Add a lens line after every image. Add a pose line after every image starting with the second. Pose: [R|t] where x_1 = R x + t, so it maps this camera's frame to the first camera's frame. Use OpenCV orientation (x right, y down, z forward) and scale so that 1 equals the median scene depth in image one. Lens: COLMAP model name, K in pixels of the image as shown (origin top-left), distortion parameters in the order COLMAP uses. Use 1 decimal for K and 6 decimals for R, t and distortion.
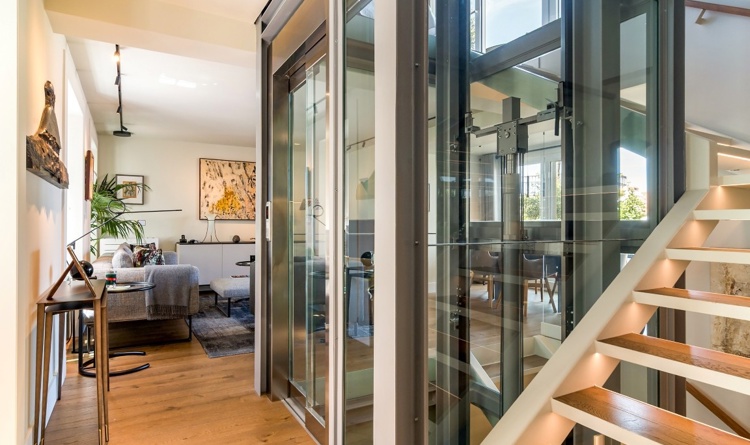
lens RADIAL K [[427.9, 0, 355.4], [0, 427.9, 230.0], [0, 0, 1]] dist [-0.000343, 0.004557]
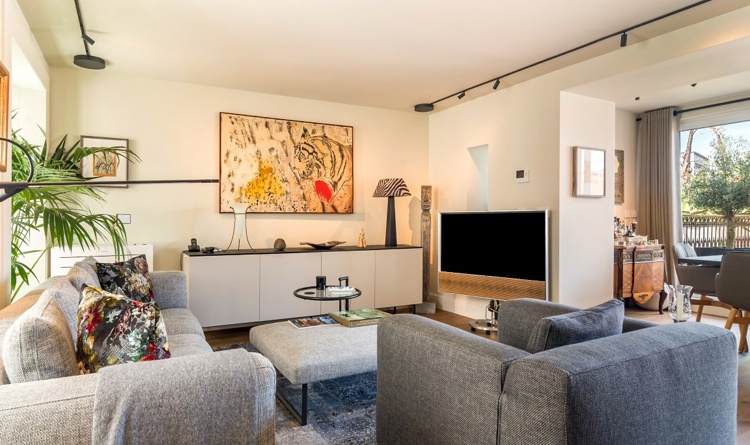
lens RADIAL K [[427.9, 0, 338.0], [0, 427.9, 218.7], [0, 0, 1]] dist [-0.000343, 0.004557]
pose [[0.999626, -0.004117, -0.027025, -0.178829], [0.003790, 0.999919, -0.012150, -0.007942], [0.027073, 0.012043, 0.999561, 0.394474]]
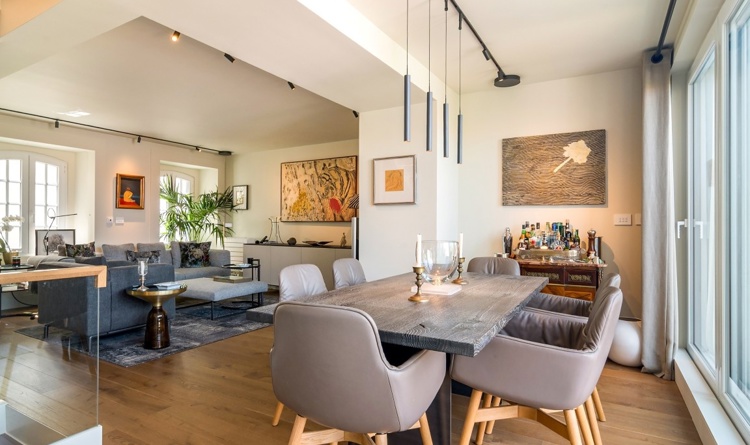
lens RADIAL K [[427.9, 0, 341.8], [0, 427.9, 221.8], [0, 0, 1]] dist [-0.000343, 0.004557]
pose [[0.496470, -0.012002, -0.867971, 0.612759], [-0.009233, 0.999775, -0.019105, -0.006167], [0.868005, 0.017500, 0.496247, 0.611231]]
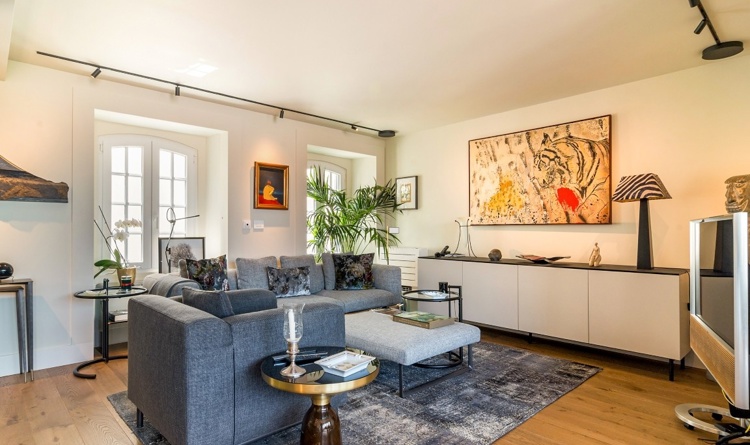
lens RADIAL K [[427.9, 0, 344.3], [0, 427.9, 222.5], [0, 0, 1]] dist [-0.000343, 0.004557]
pose [[0.222238, -0.021745, -0.974750, 0.291870], [-0.007909, 0.999678, -0.024105, -0.010292], [0.974960, 0.013067, 0.221994, 0.633601]]
